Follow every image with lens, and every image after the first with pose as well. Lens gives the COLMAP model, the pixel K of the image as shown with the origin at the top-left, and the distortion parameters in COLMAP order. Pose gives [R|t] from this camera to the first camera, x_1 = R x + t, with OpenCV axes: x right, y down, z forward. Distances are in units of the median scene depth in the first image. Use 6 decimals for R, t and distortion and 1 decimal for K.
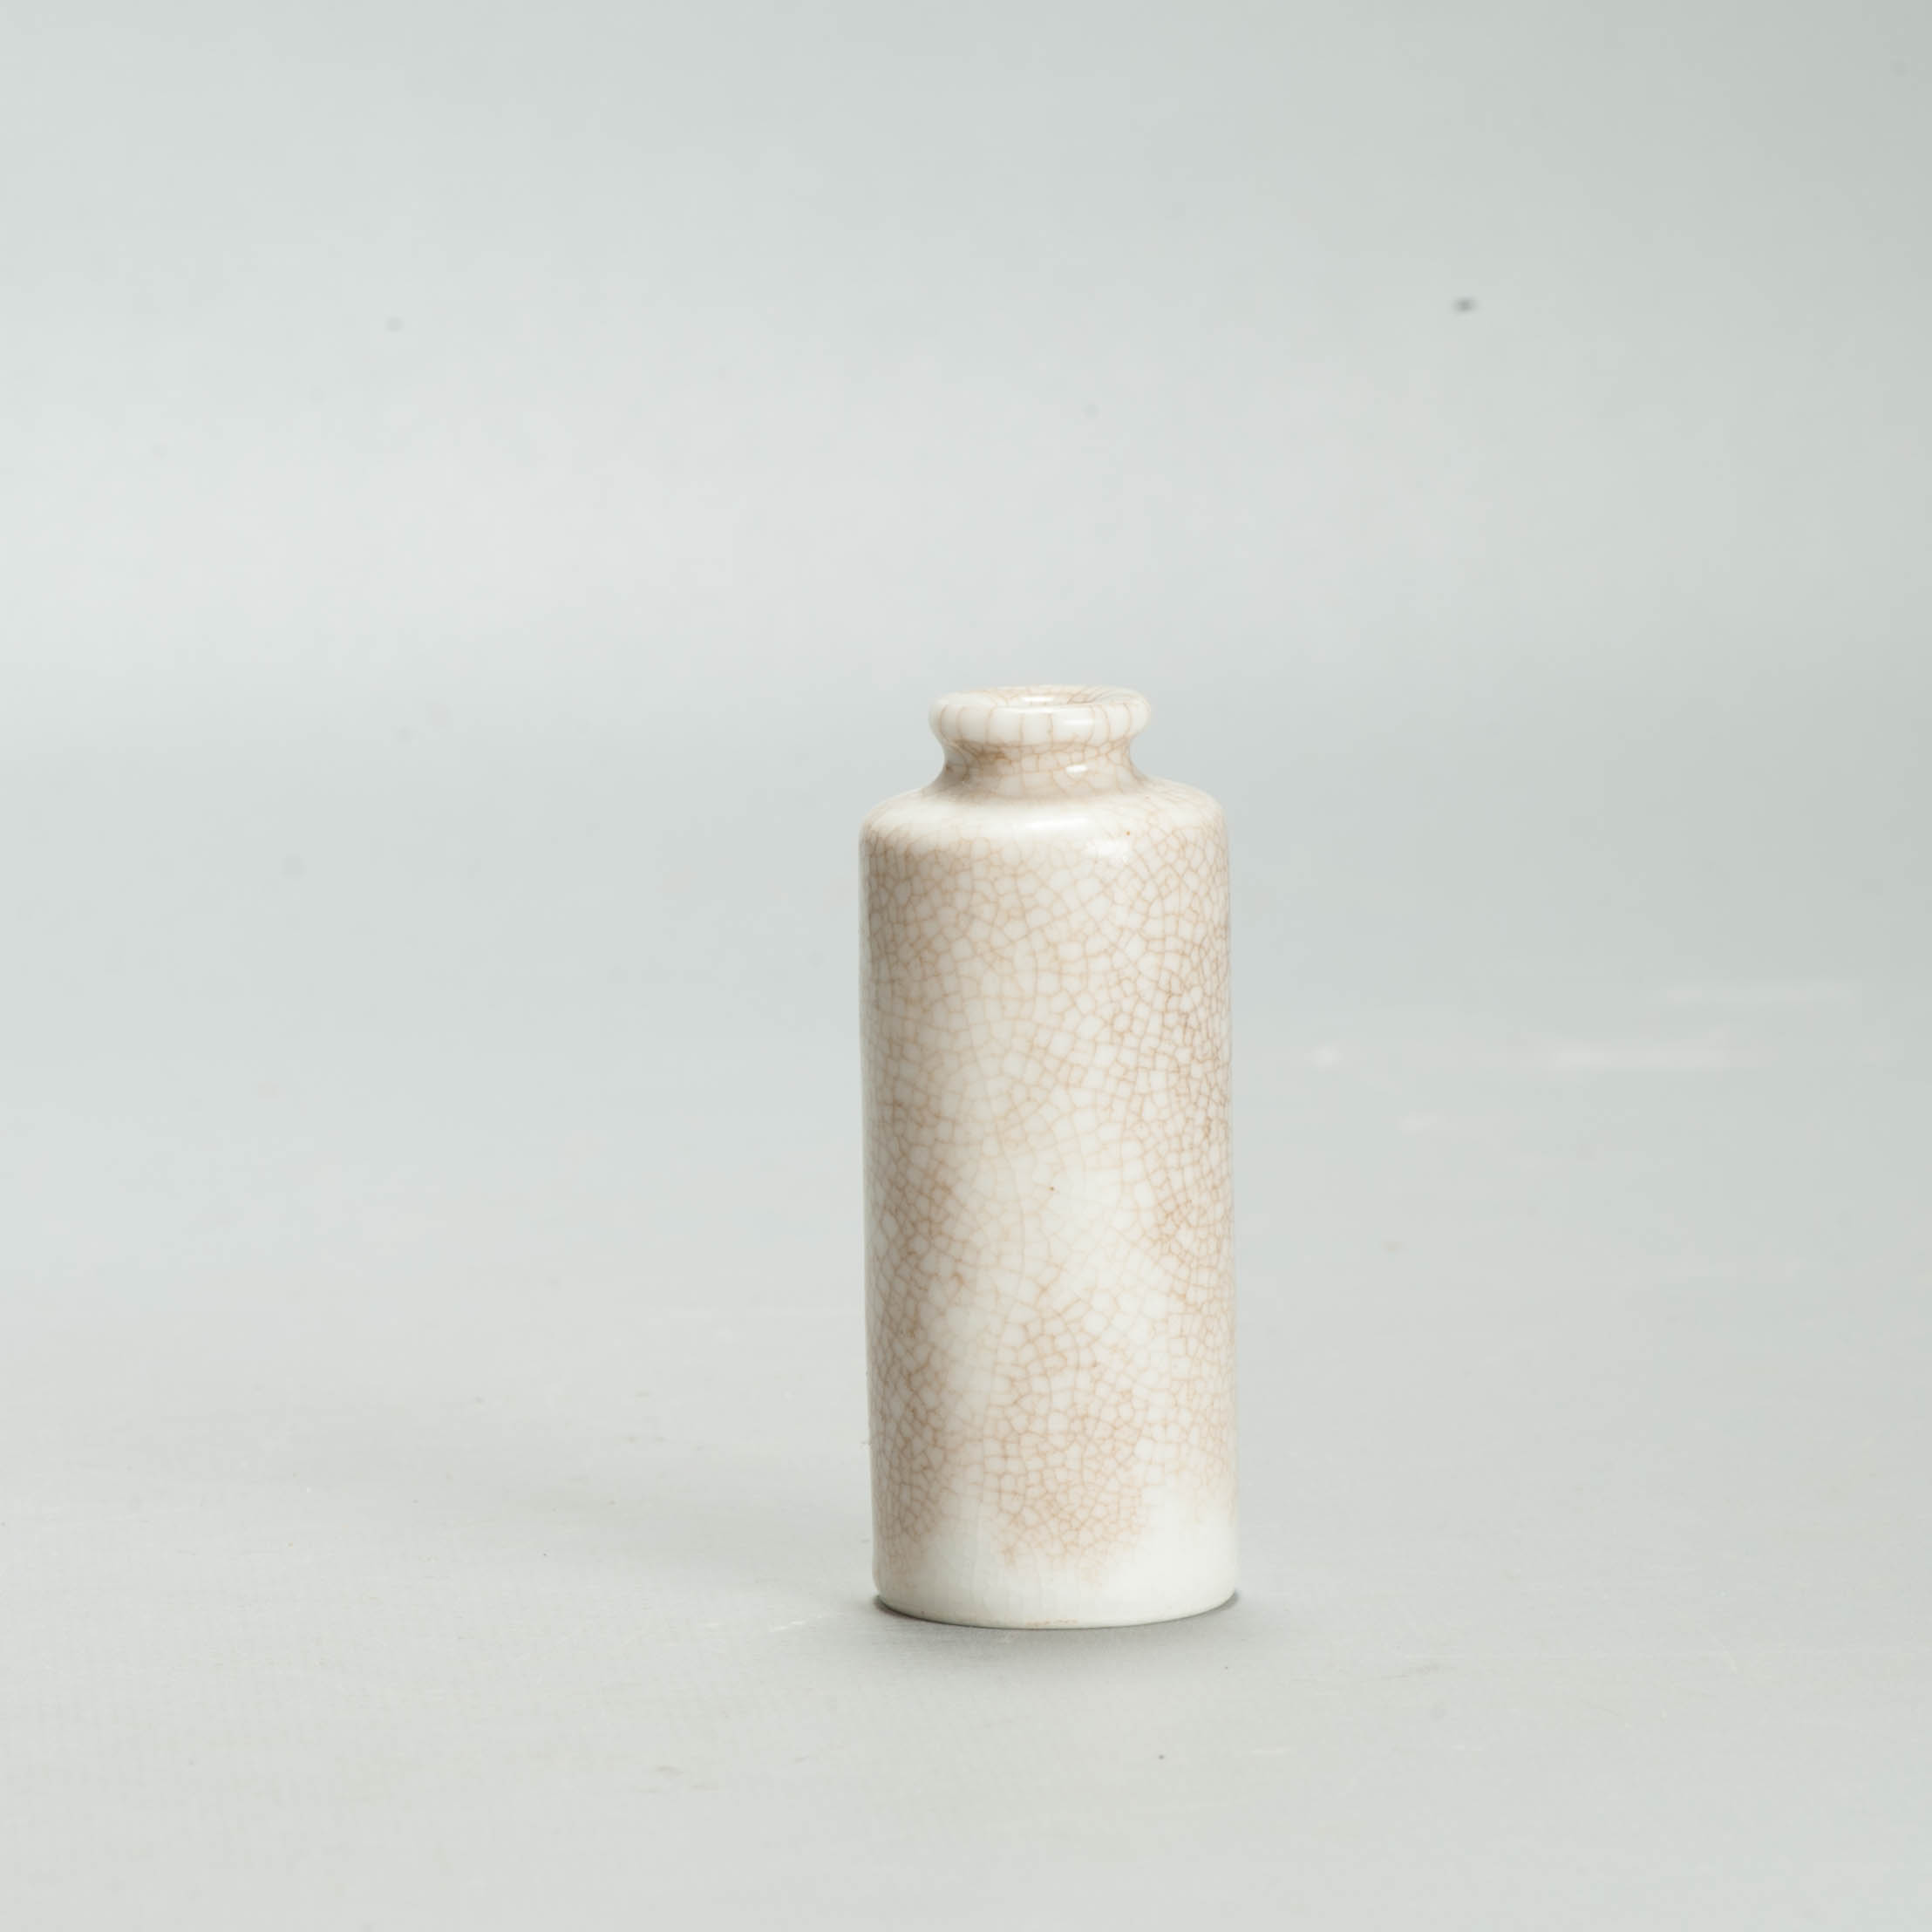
lens RADIAL K [[11838.9, 0, 966.0], [0, 11838.9, 966.0], [0, 0, 1]] dist [-0.248452, 3.247495]
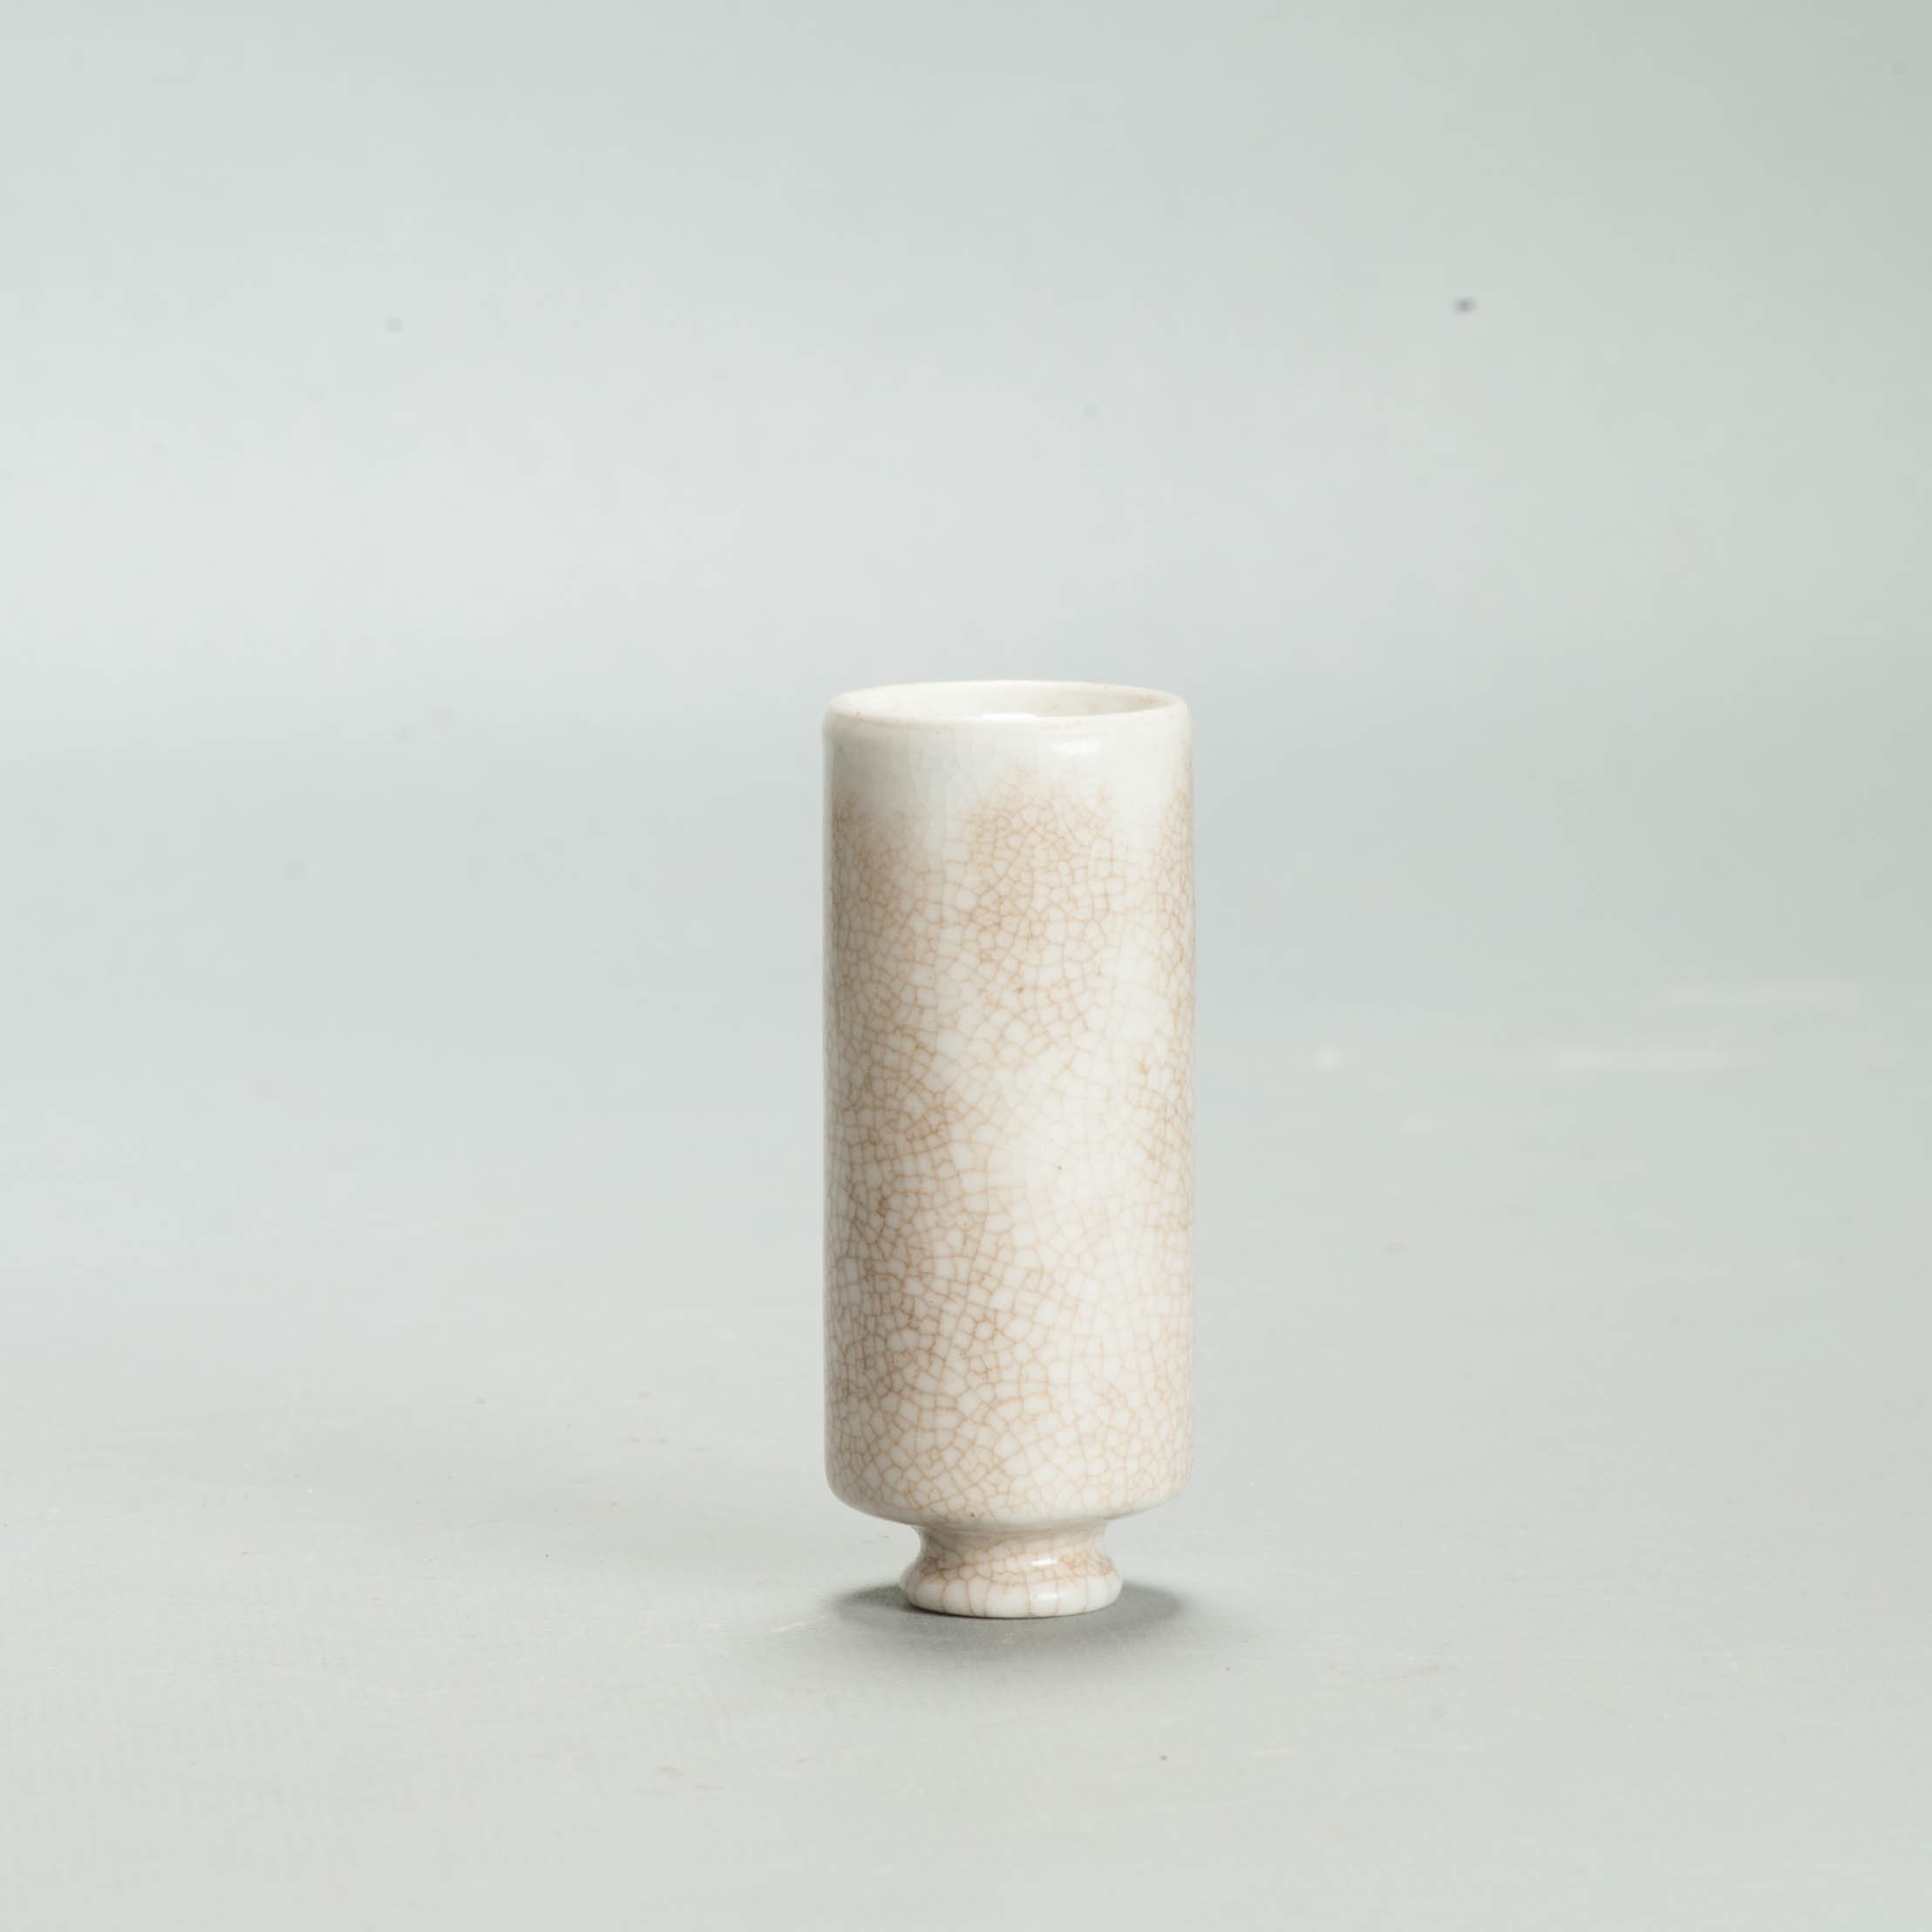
lens RADIAL K [[11838.9, 0, 966.0], [0, 11838.9, 966.0], [0, 0, 1]] dist [-0.248452, 3.247495]
pose [[-0.968222, 0.017075, -0.249507, 0.263159], [0.048042, -0.966386, -0.252566, 0.286584], [-0.245433, -0.256527, 0.934856, 0.071625]]
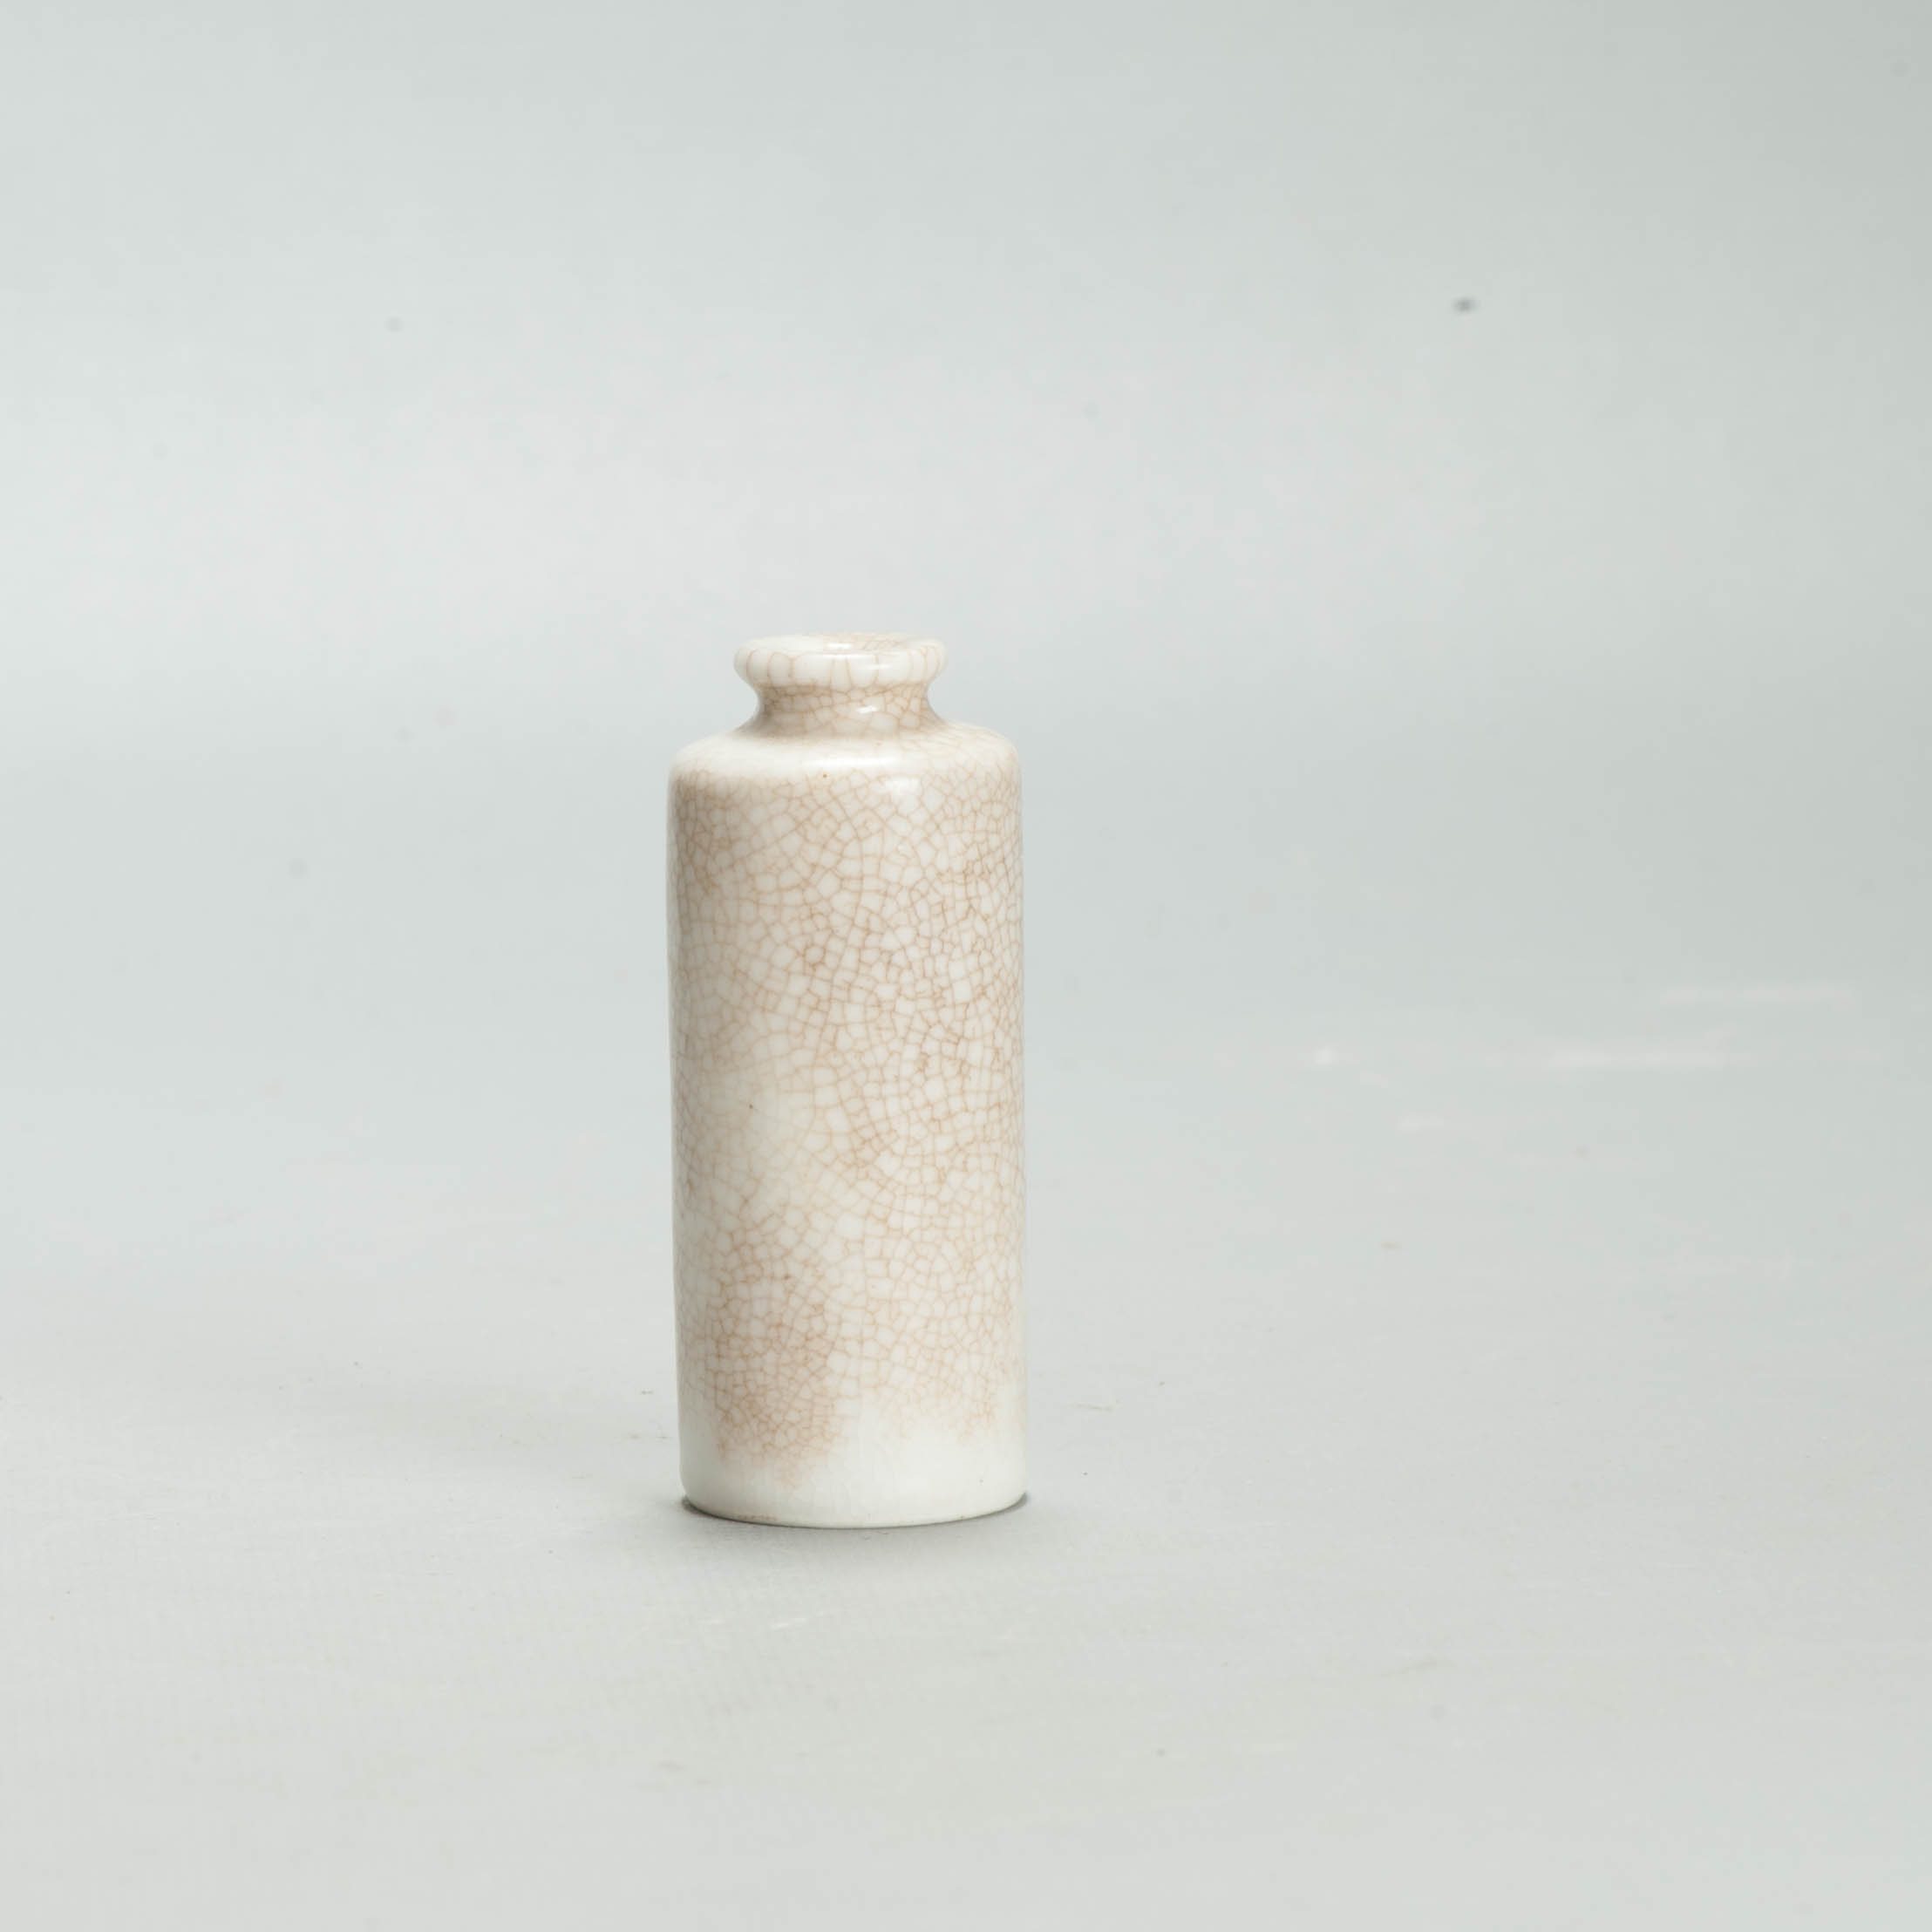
lens RADIAL K [[11838.9, 0, 966.0], [0, 11838.9, 966.0], [0, 0, 1]] dist [-0.248452, 3.247495]
pose [[0.837408, 0.077575, -0.541046, 0.592326], [-0.071389, 0.996921, 0.032445, -0.029256], [0.541897, 0.011455, 0.840367, 0.122015]]
